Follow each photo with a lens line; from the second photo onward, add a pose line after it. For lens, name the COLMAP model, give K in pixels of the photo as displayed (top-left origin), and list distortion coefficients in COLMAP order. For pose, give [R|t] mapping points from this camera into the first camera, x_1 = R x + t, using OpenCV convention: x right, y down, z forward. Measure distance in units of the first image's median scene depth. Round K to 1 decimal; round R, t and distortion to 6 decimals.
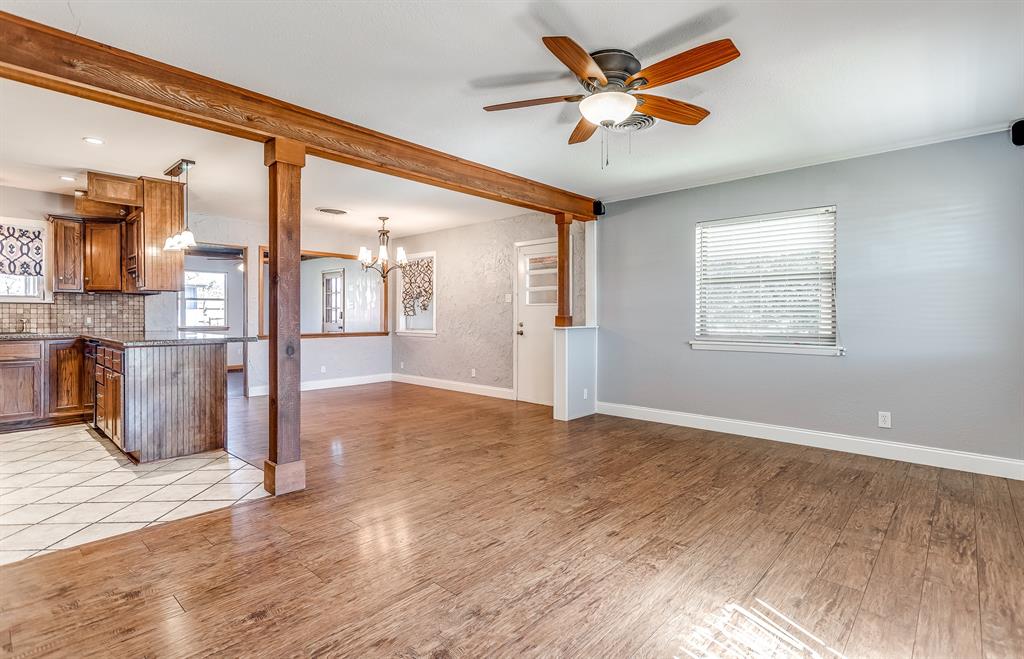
lens RADIAL K [[494.5, 0, 514.0], [0, 494.5, 319.6], [0, 0, 1]] dist [0.001214, 0.002321]
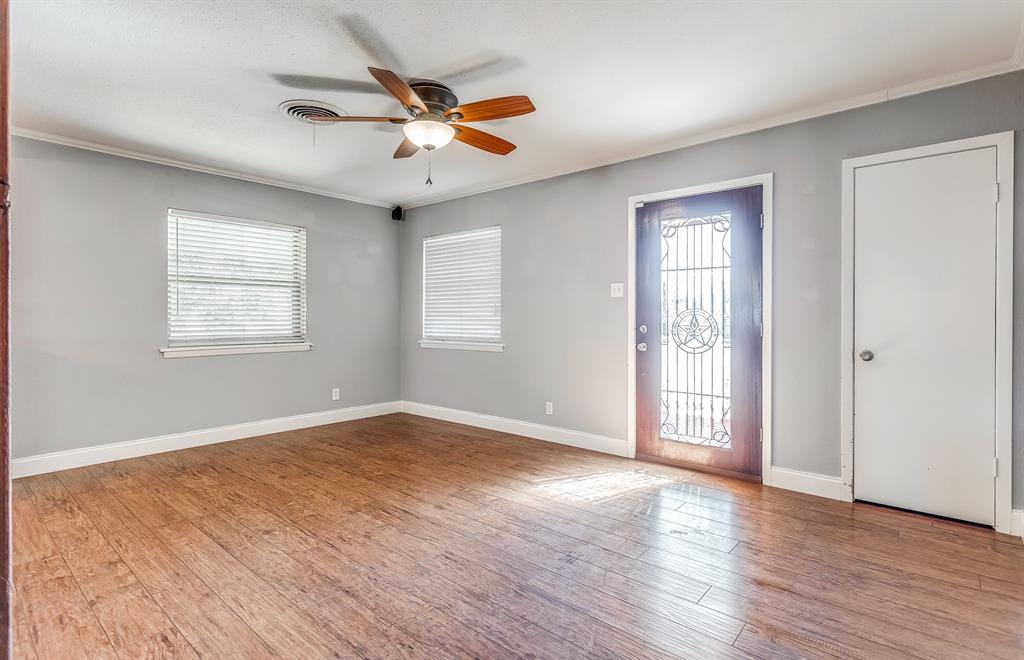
lens RADIAL K [[494.5, 0, 514.0], [0, 494.5, 320.1], [0, 0, 1]] dist [0.001214, 0.002321]
pose [[-0.031924, -0.003911, 0.999483, -0.490164], [0.008214, 0.999958, 0.004175, -0.001412], [-0.999457, 0.008343, -0.031890, 0.445652]]
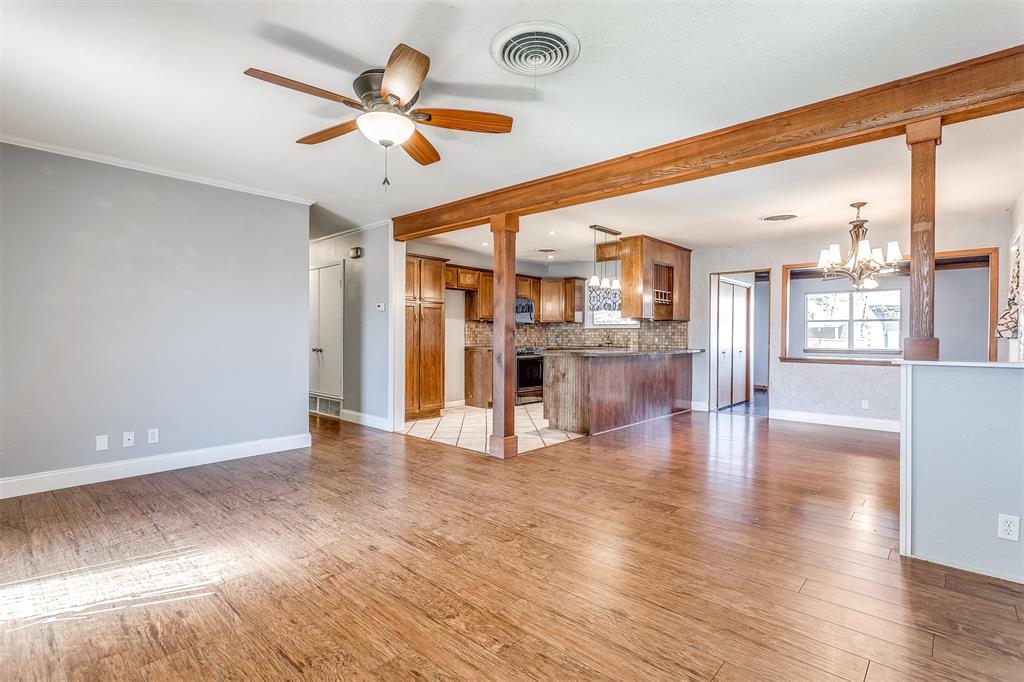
lens RADIAL K [[488.9, 0, 512.0], [0, 488.9, 341.0], [0, 0, 1]] dist [-0.002119, 0.005408]
pose [[-0.003171, 0.009474, -0.999950, 0.623904], [-0.012337, 0.999879, 0.009513, -0.003765], [0.999919, 0.012366, -0.003054, 0.665115]]
